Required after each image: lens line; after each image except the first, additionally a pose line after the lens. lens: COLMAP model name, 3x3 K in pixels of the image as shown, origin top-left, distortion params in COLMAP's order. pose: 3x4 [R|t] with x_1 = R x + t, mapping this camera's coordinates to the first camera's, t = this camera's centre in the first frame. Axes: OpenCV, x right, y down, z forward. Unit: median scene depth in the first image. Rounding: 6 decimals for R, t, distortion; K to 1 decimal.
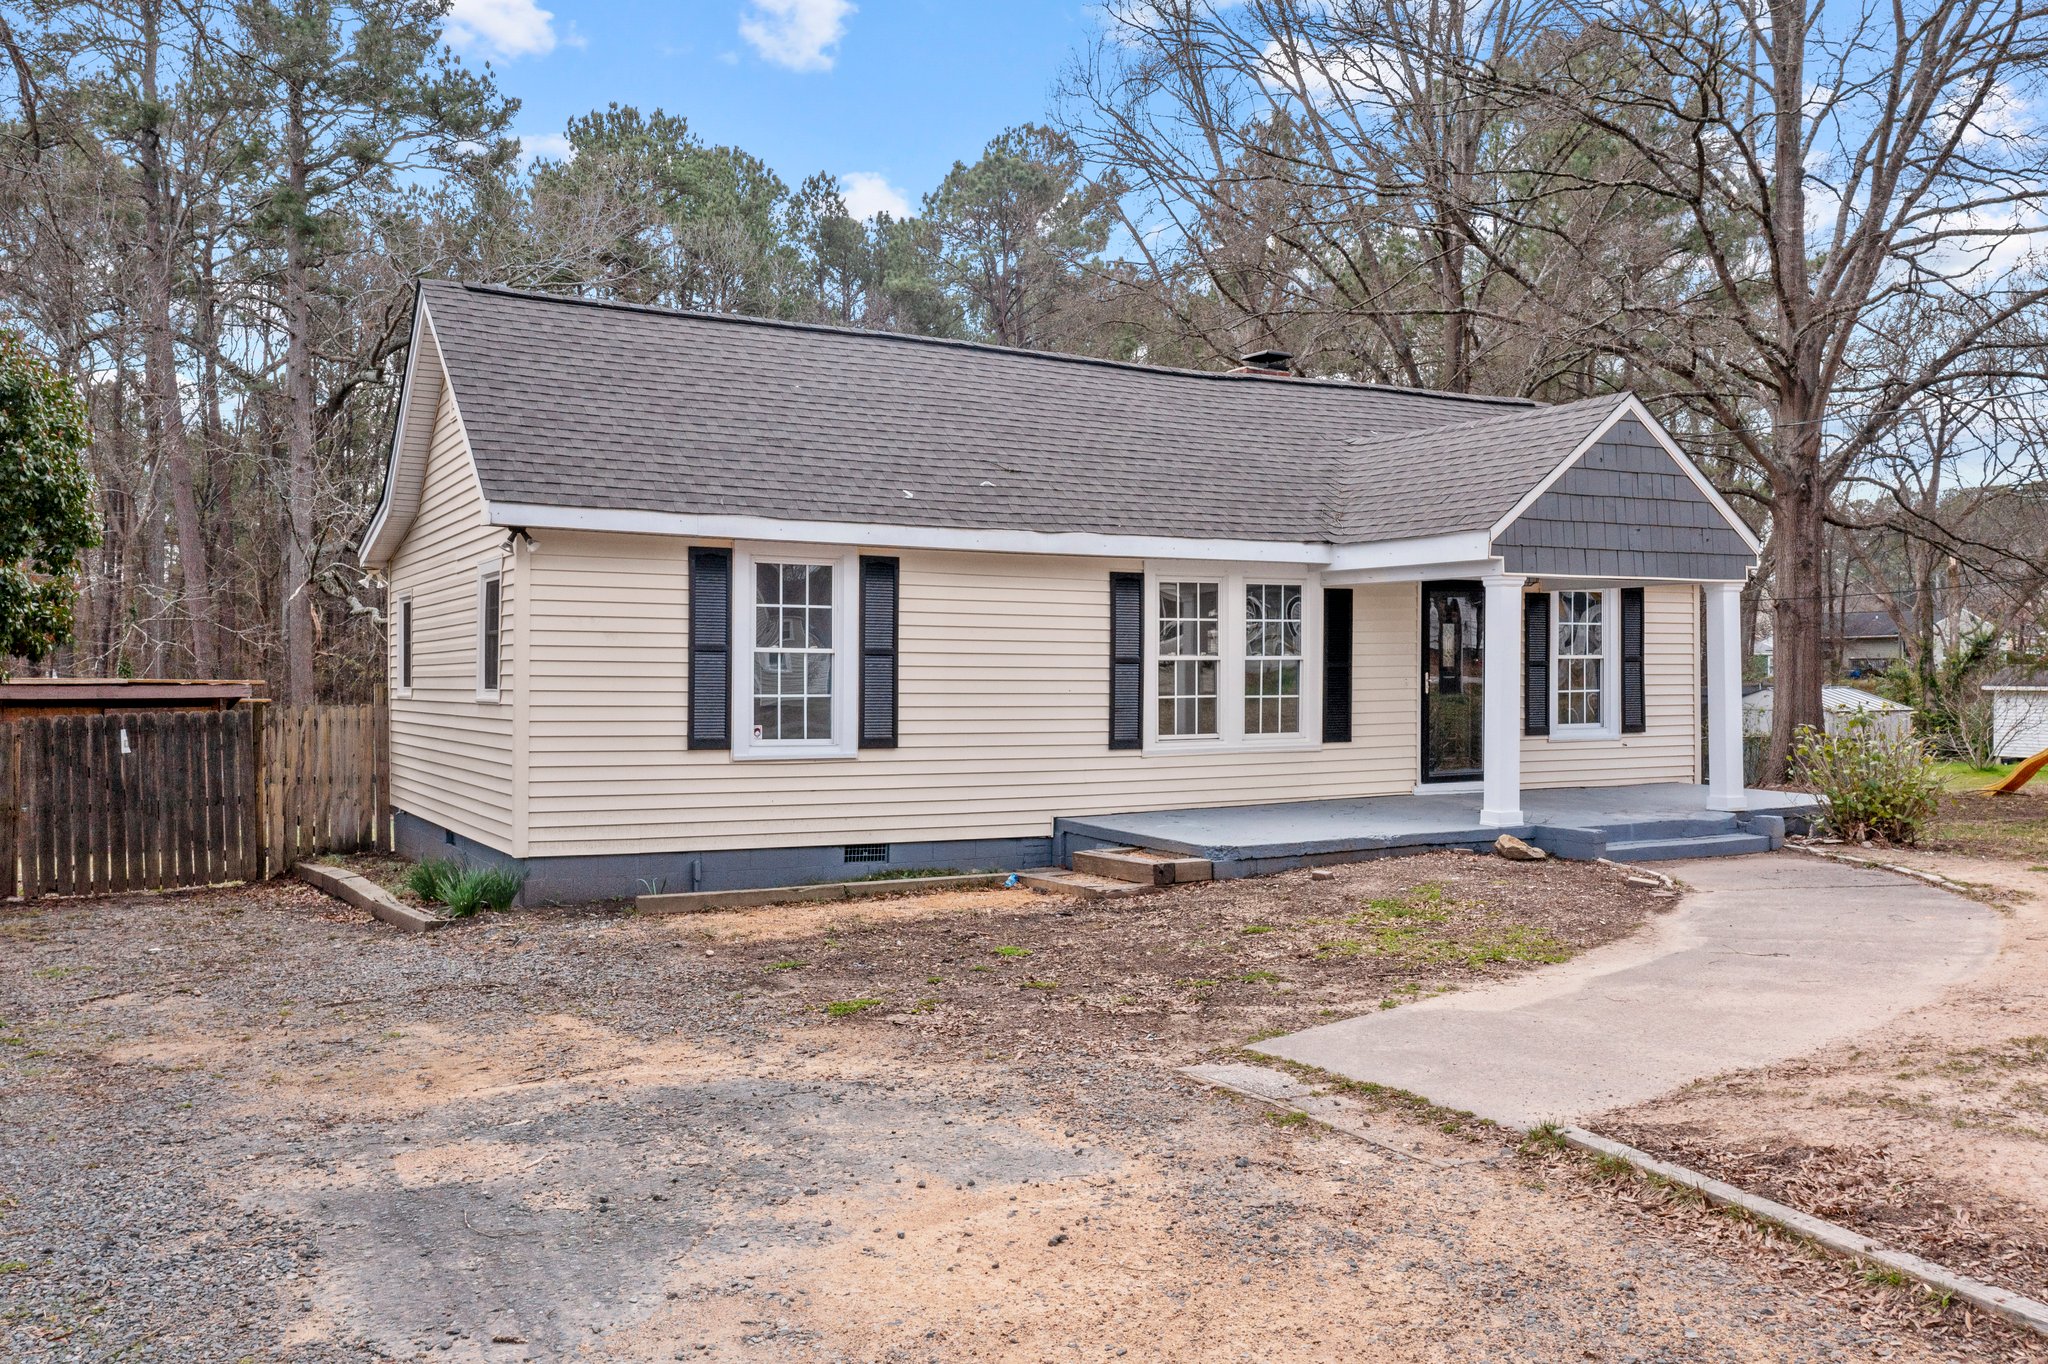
lens RADIAL K [[1659.5, 0, 1024.0], [0, 1659.5, 682.0], [0, 0, 1]] dist [-0.001701, 0.001022]
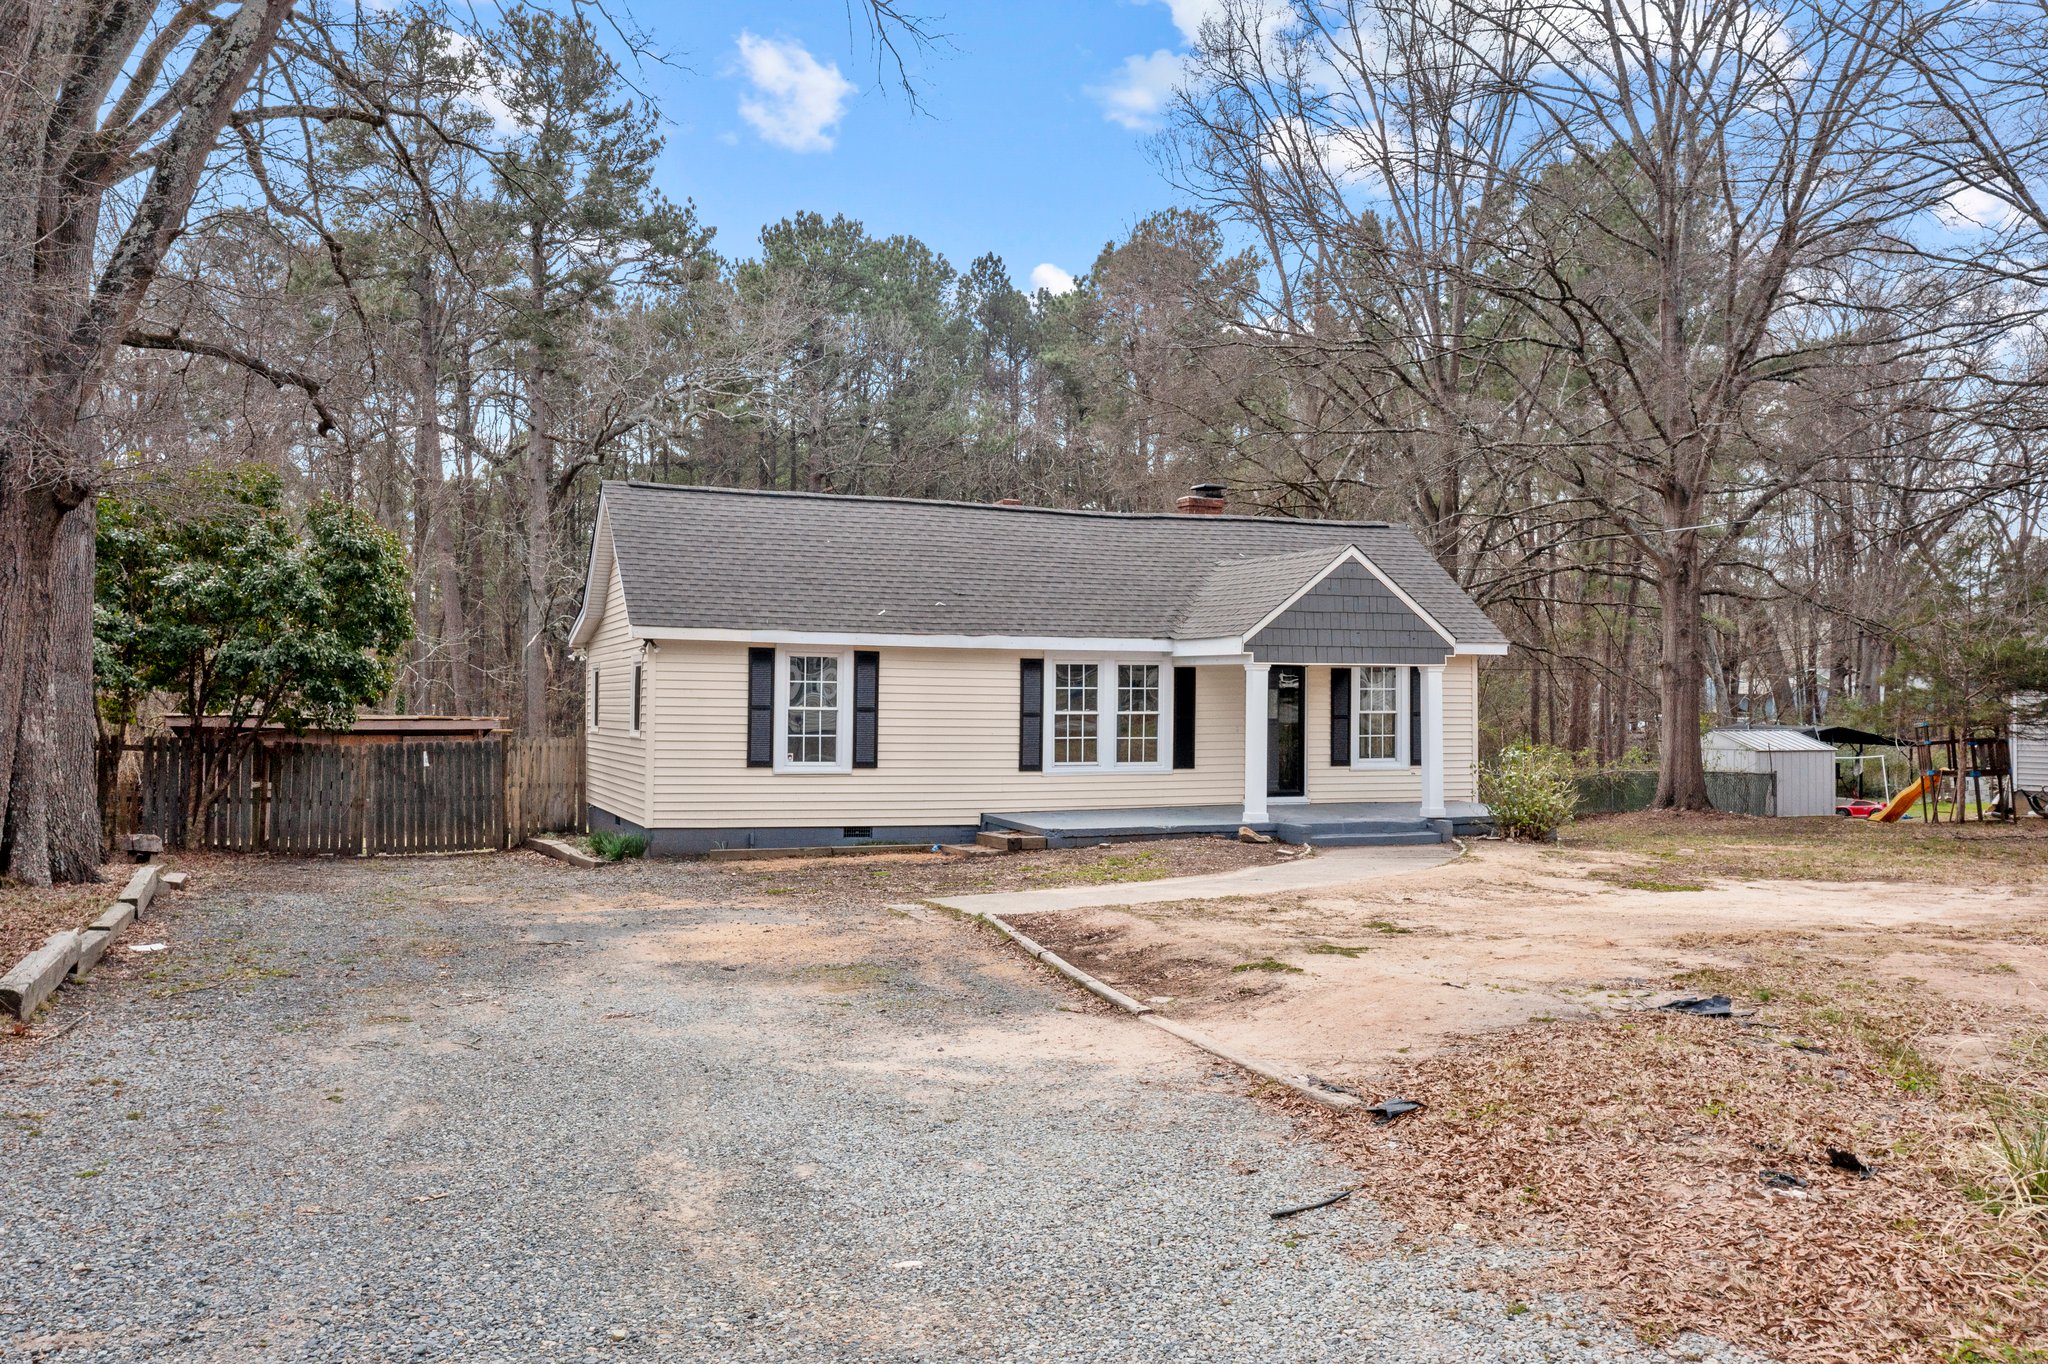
lens RADIAL K [[1707.4, 0, 1024.0], [0, 1707.4, 682.0], [0, 0, 1]] dist [0.003437, -0.001453]
pose [[0.990958, 0.005768, -0.134051, 0.260542], [-0.007822, 0.999860, -0.014801, -0.019011], [0.133947, 0.015715, 0.990864, -0.580228]]
